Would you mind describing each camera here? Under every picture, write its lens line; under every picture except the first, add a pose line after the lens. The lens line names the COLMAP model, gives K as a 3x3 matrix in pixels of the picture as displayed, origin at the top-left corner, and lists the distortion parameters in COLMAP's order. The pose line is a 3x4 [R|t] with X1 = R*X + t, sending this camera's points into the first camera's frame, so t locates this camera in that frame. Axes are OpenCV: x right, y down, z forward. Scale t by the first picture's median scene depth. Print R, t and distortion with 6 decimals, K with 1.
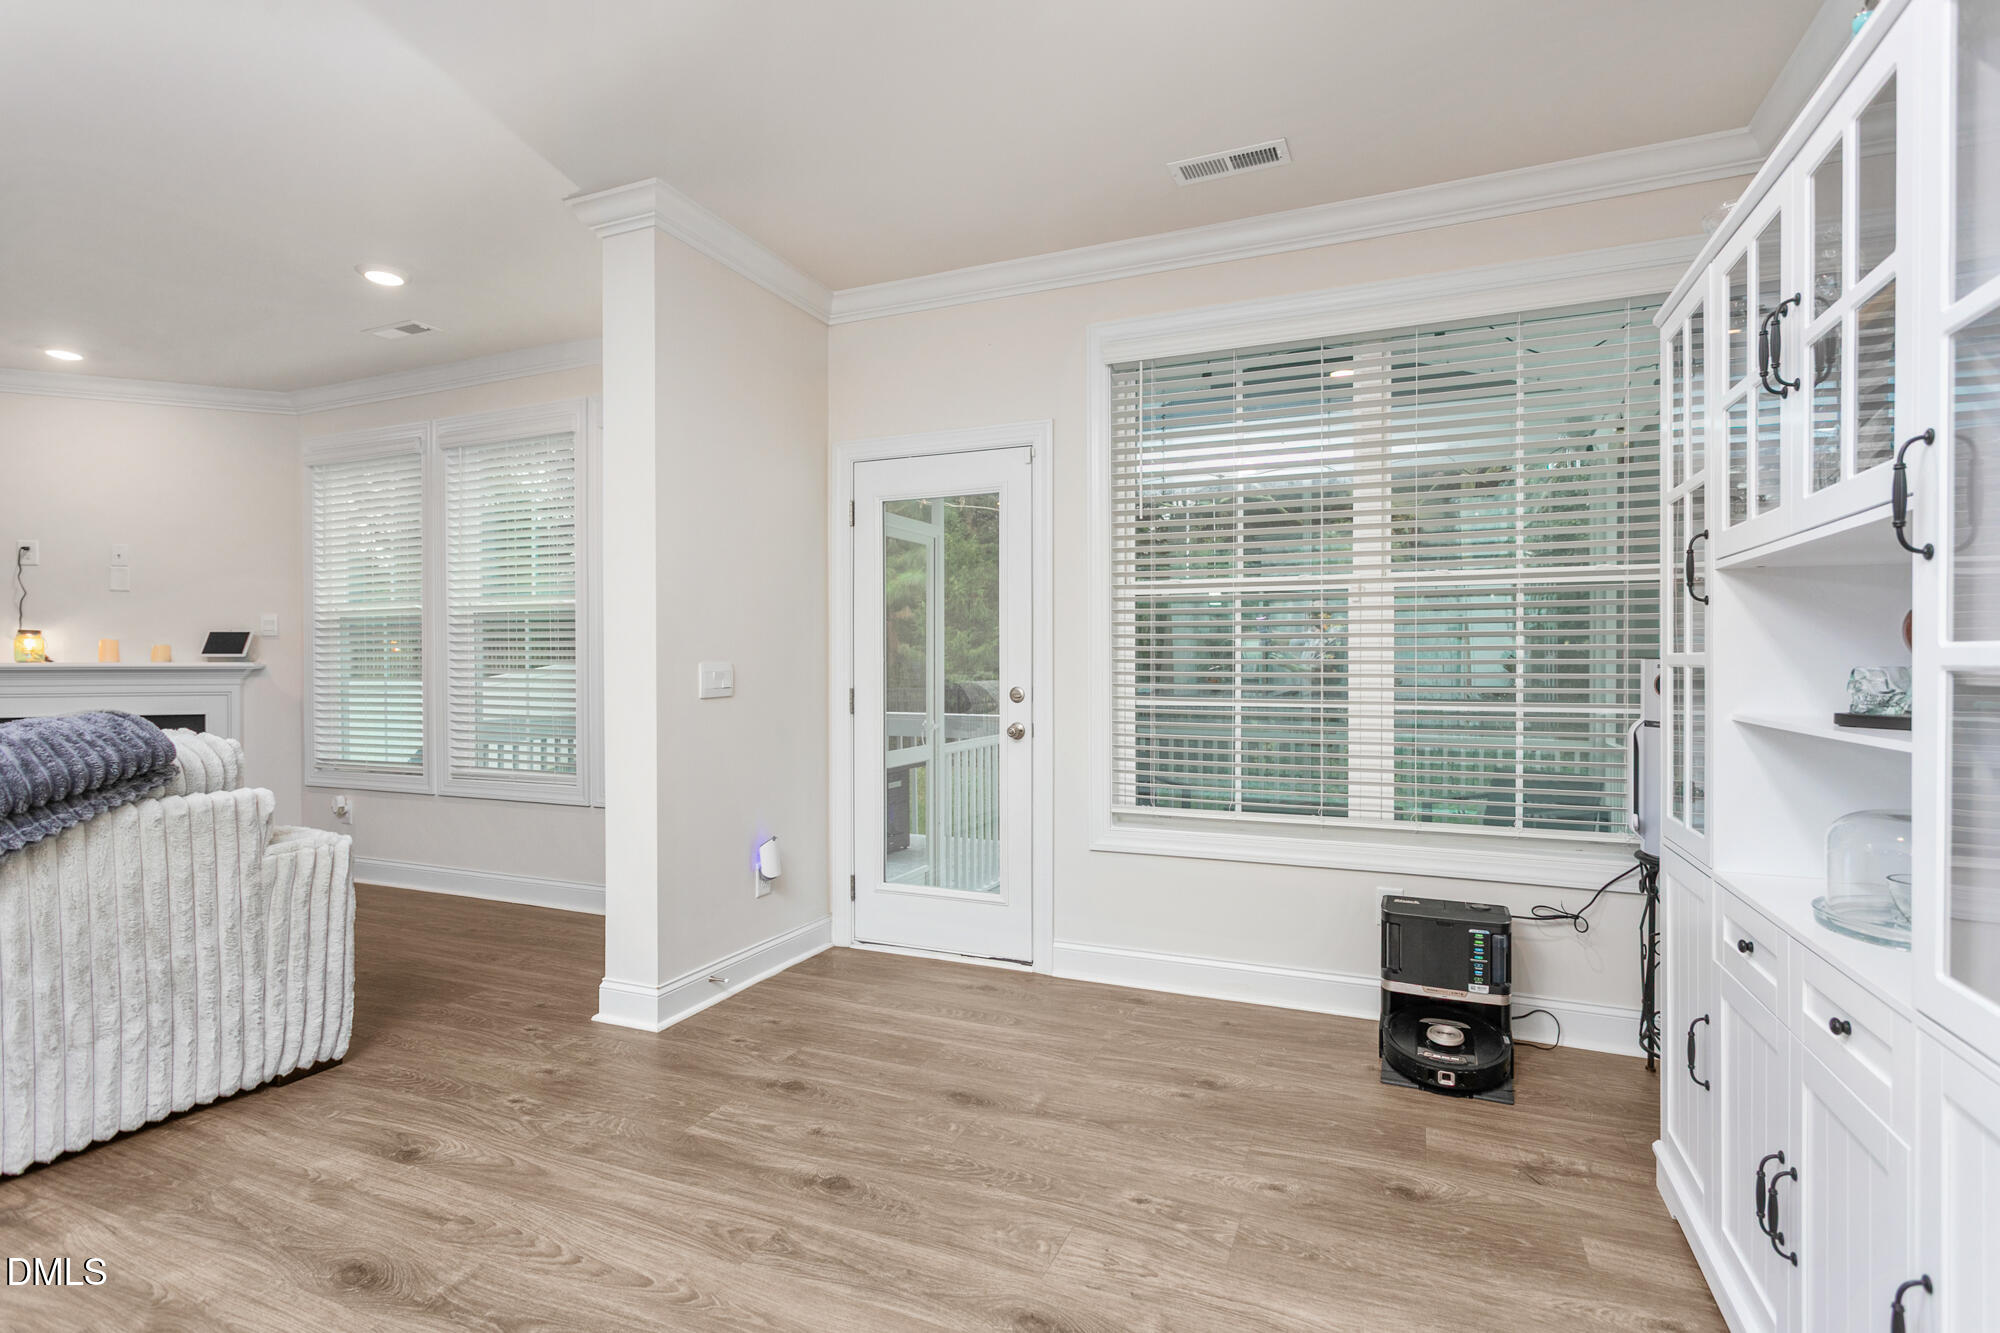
lens RADIAL K [[962.2, 0, 1000.0], [0, 962.2, 666.5], [0, 0, 1]] dist [0.003811, 0.000075]
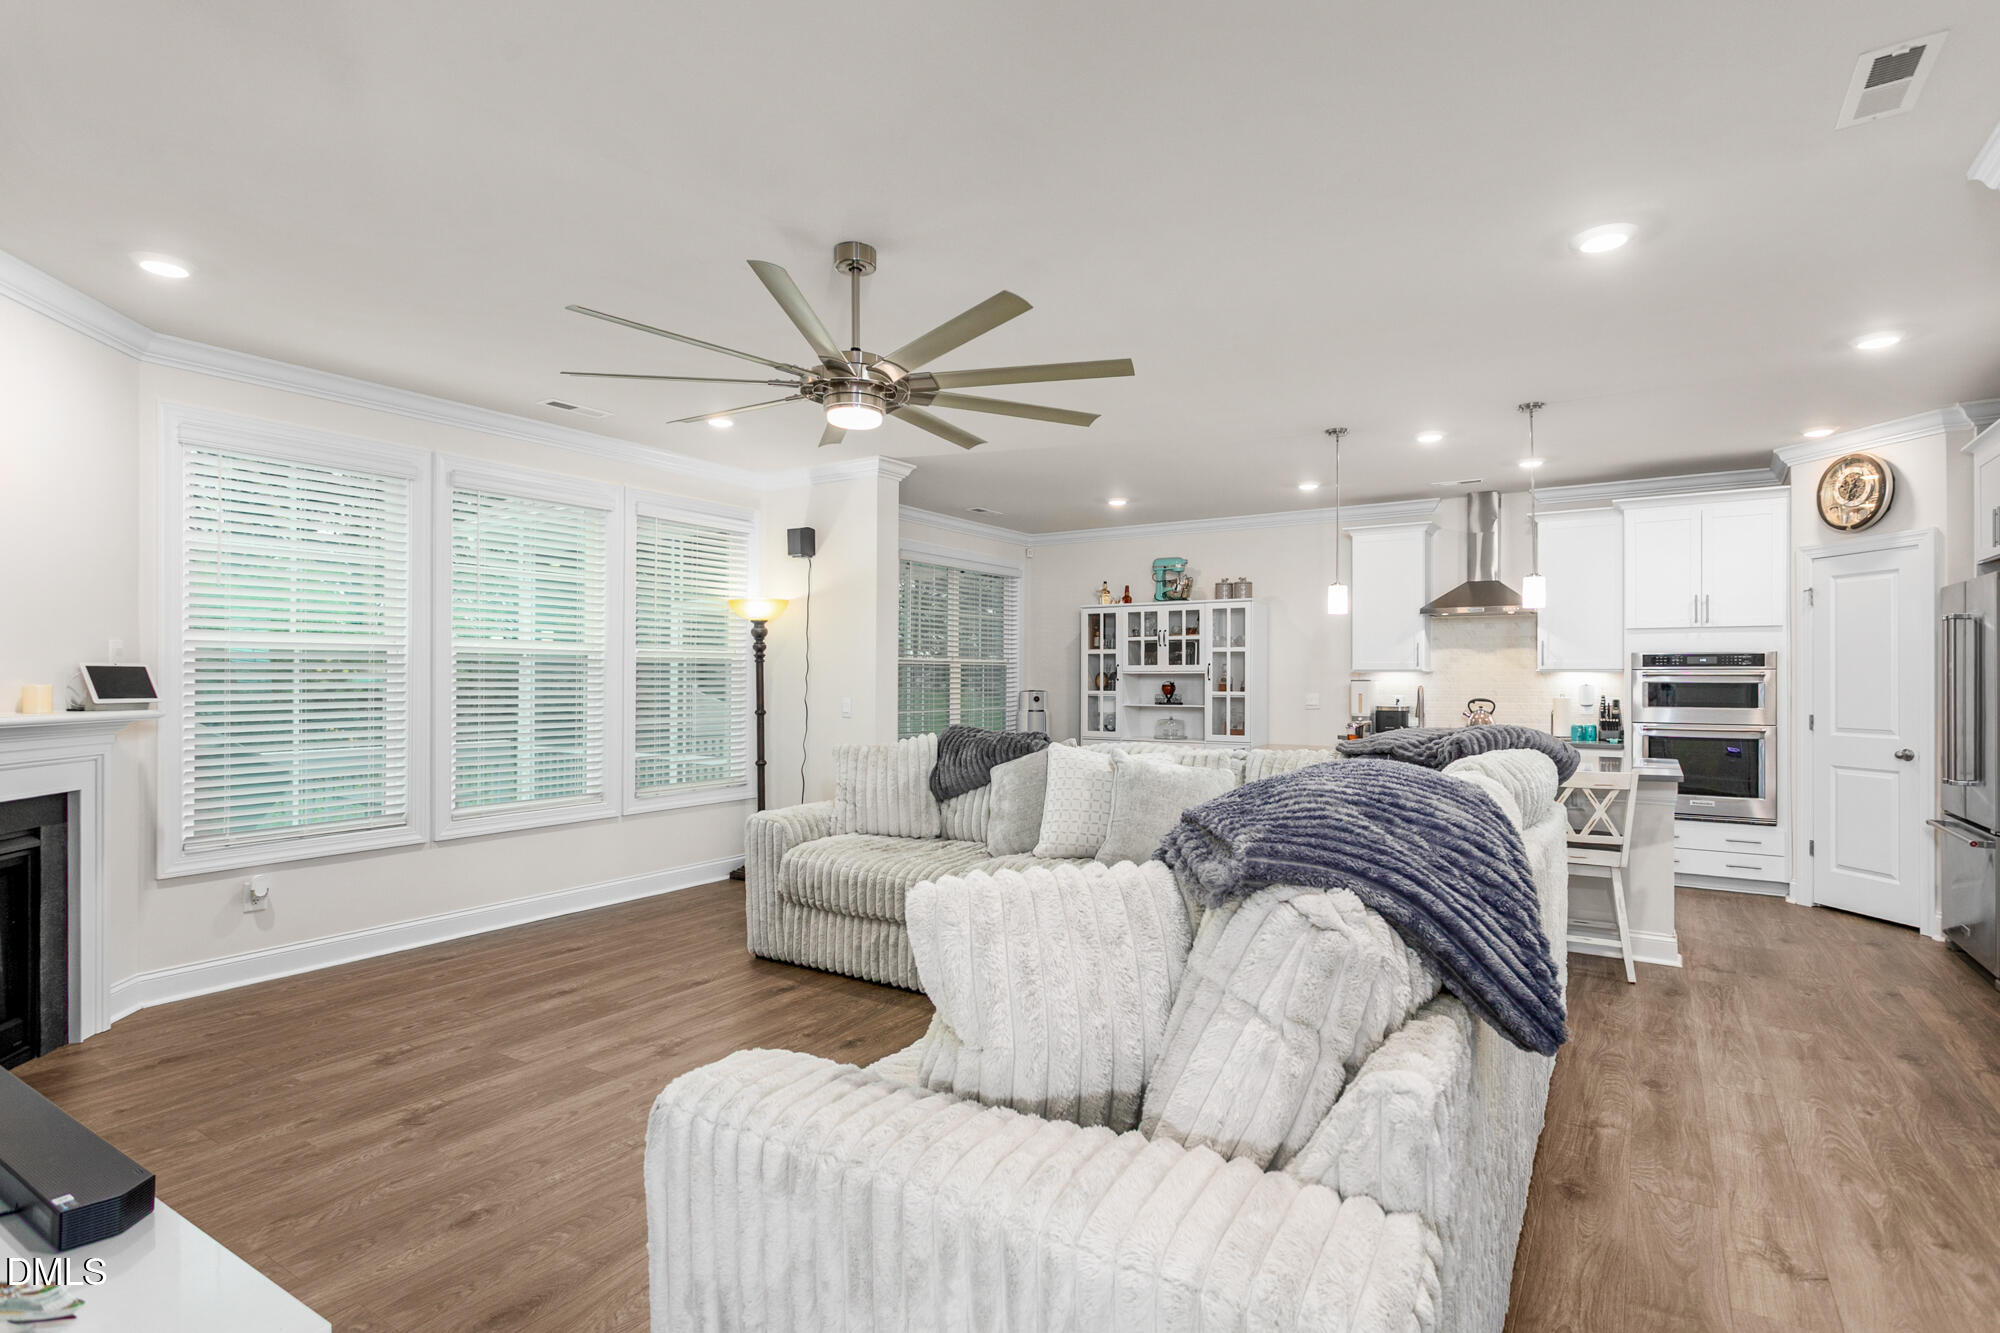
lens RADIAL K [[1036.2, 0, 1000.0], [0, 1036.2, 666.5], [0, 0, 1]] dist [-0.000625, -0.000163]
pose [[0.152066, 0.010117, 0.988319, -1.438532], [0.000831, 0.999946, -0.010364, -0.028900], [-0.988370, 0.002397, 0.152049, 0.266264]]
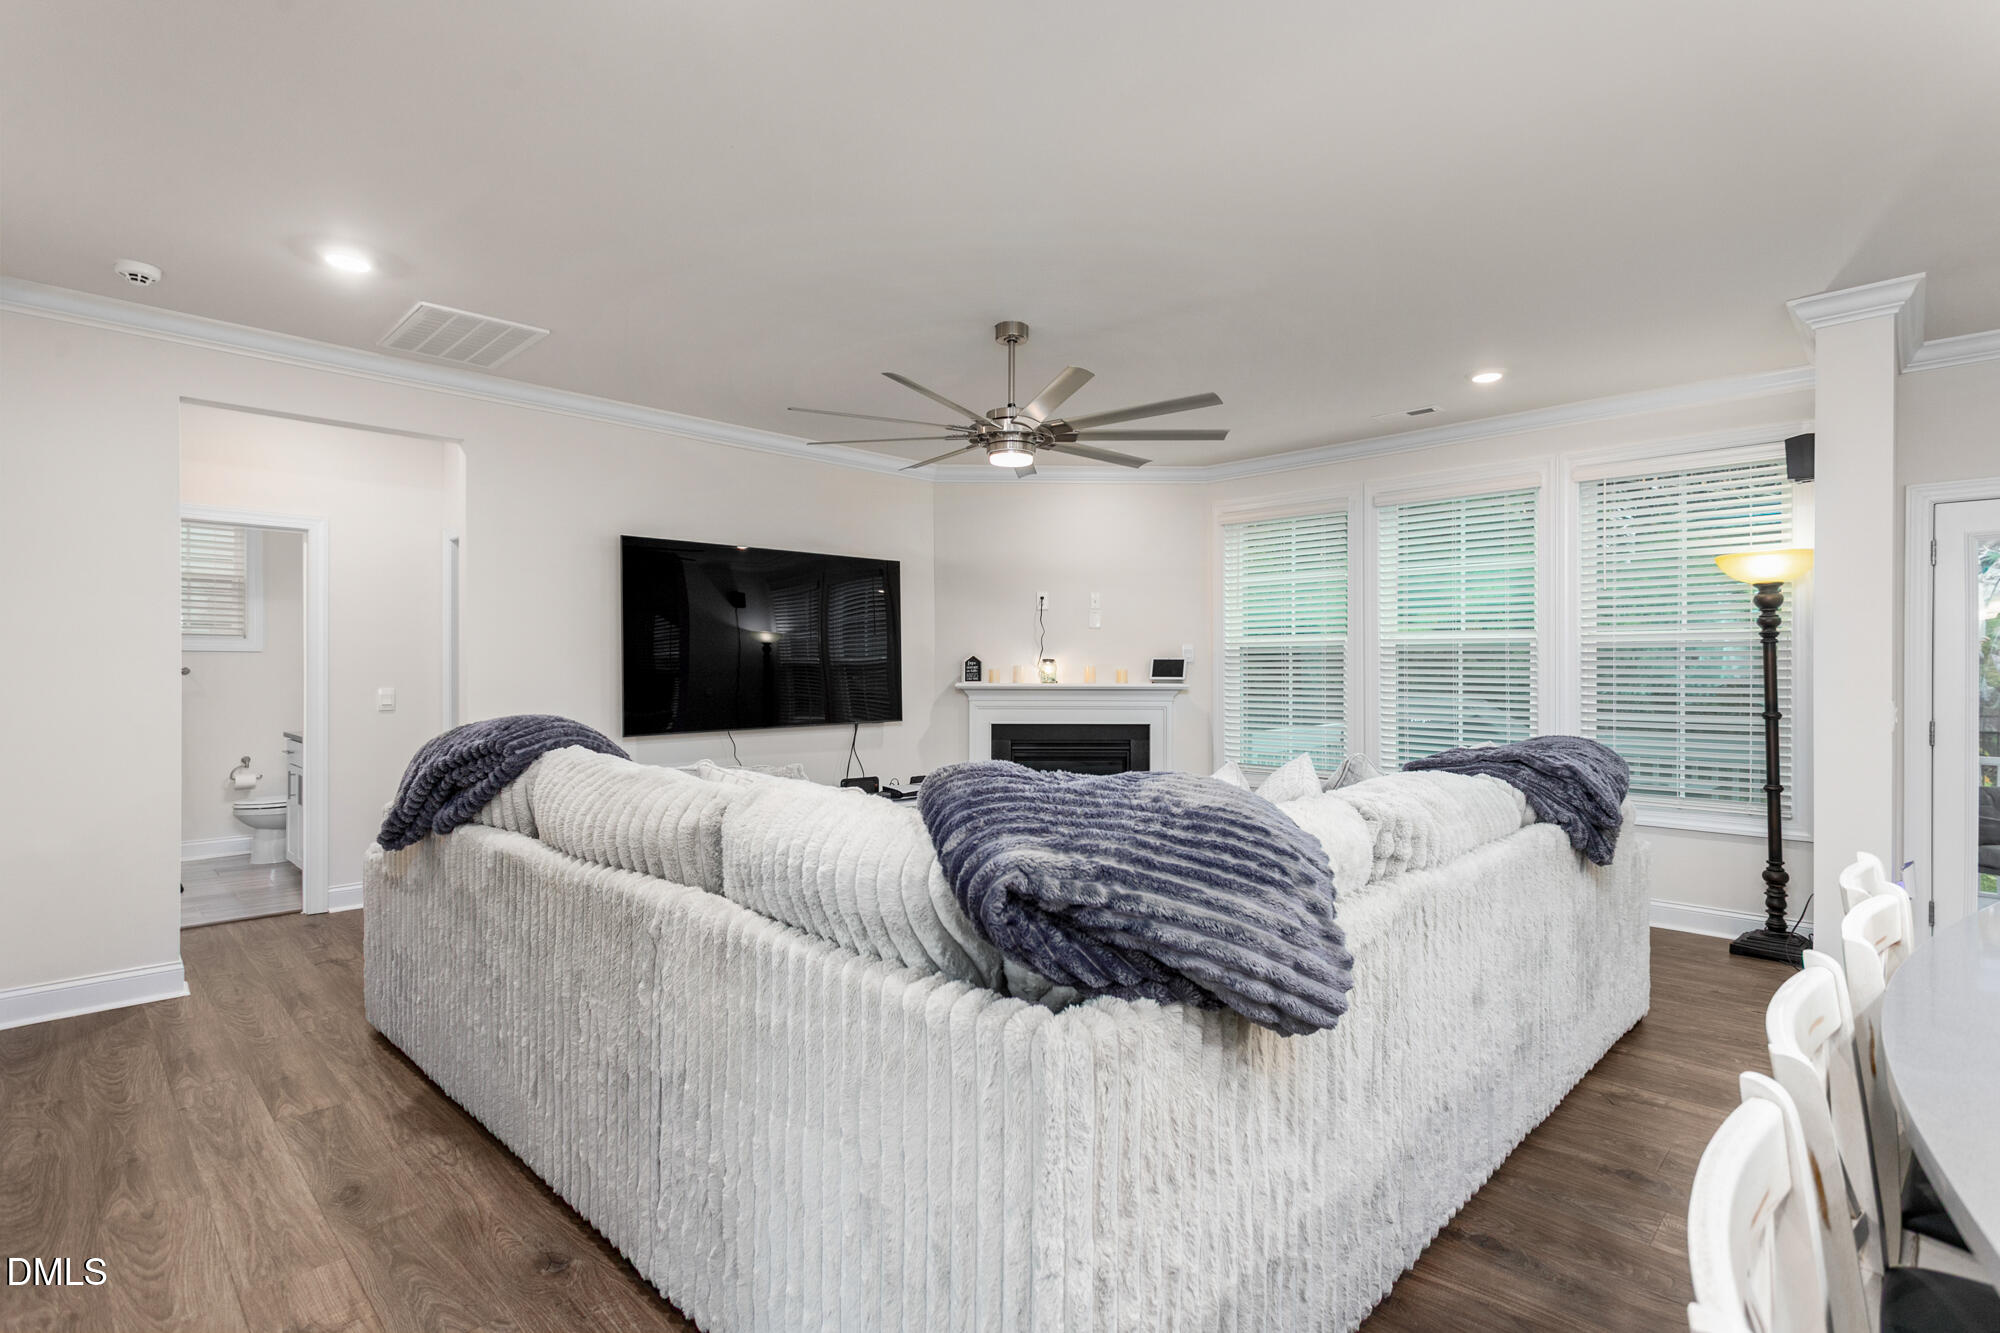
lens RADIAL K [[962.2, 0, 1000.0], [0, 962.2, 666.5], [0, 0, 1]] dist [0.003811, 0.000075]
pose [[0.923609, 0.003074, -0.383323, -0.519668], [-0.004220, 0.999989, -0.002150, -0.023501], [0.383312, 0.003604, 0.923612, -0.260011]]
